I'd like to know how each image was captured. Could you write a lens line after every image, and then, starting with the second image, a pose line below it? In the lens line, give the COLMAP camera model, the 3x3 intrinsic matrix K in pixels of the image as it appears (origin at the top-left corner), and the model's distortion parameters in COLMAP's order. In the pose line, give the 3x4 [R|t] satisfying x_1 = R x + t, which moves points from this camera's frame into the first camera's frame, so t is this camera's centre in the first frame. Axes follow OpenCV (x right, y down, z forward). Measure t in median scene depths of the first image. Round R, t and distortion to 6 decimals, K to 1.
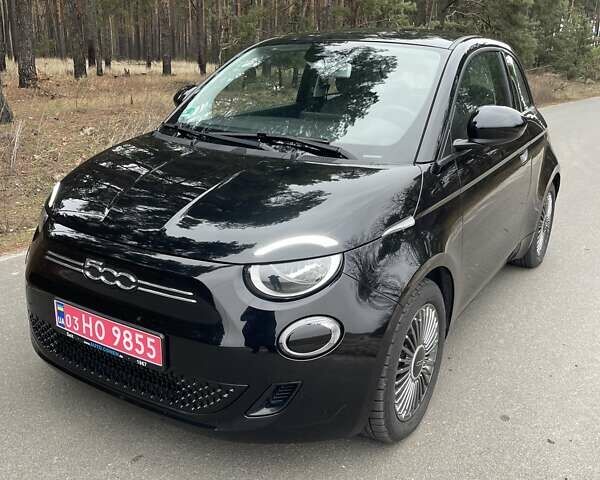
lens RADIAL K [[579.4, 0, 298.3], [0, 579.4, 238.2], [0, 0, 1]] dist [0.005679, 0.000000]
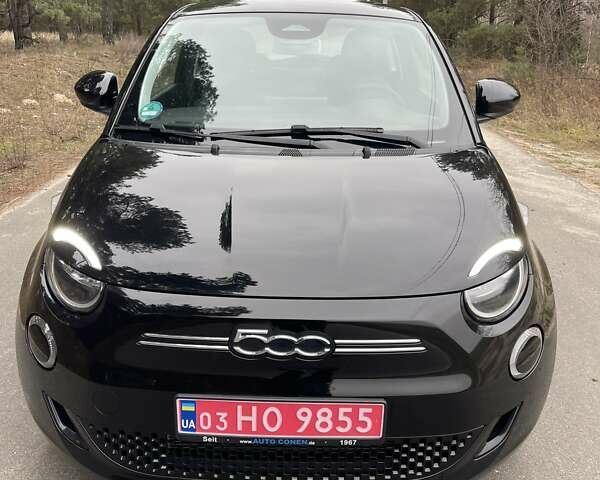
lens RADIAL K [[579.4, 0, 295.8], [0, 579.4, 239.0], [0, 0, 1]] dist [0.005679, 0.000000]
pose [[0.862462, -0.184431, 0.471321, -0.633831], [0.158707, 0.982824, 0.094171, -0.133755], [-0.480594, -0.006417, 0.876920, 0.348454]]
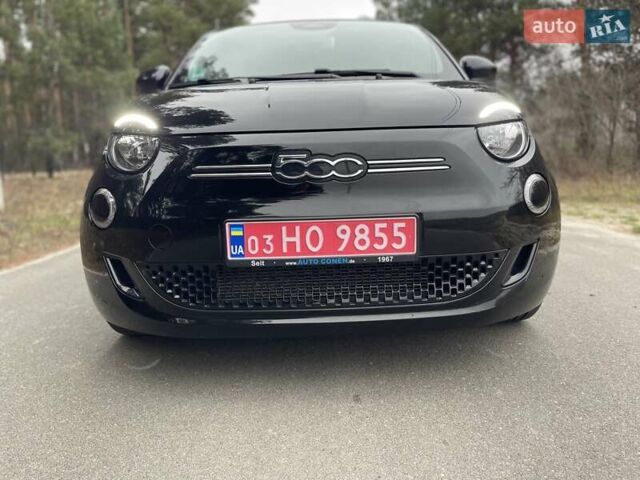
lens RADIAL K [[466.5, 0, 320.8], [0, 466.5, 241.5], [0, 0, 1]] dist [0.045932, -0.003989]
pose [[0.848662, -0.150991, 0.506927, -0.675957], [0.212831, 0.974862, -0.065939, 0.211004], [-0.484228, 0.163849, 0.859463, 0.450779]]
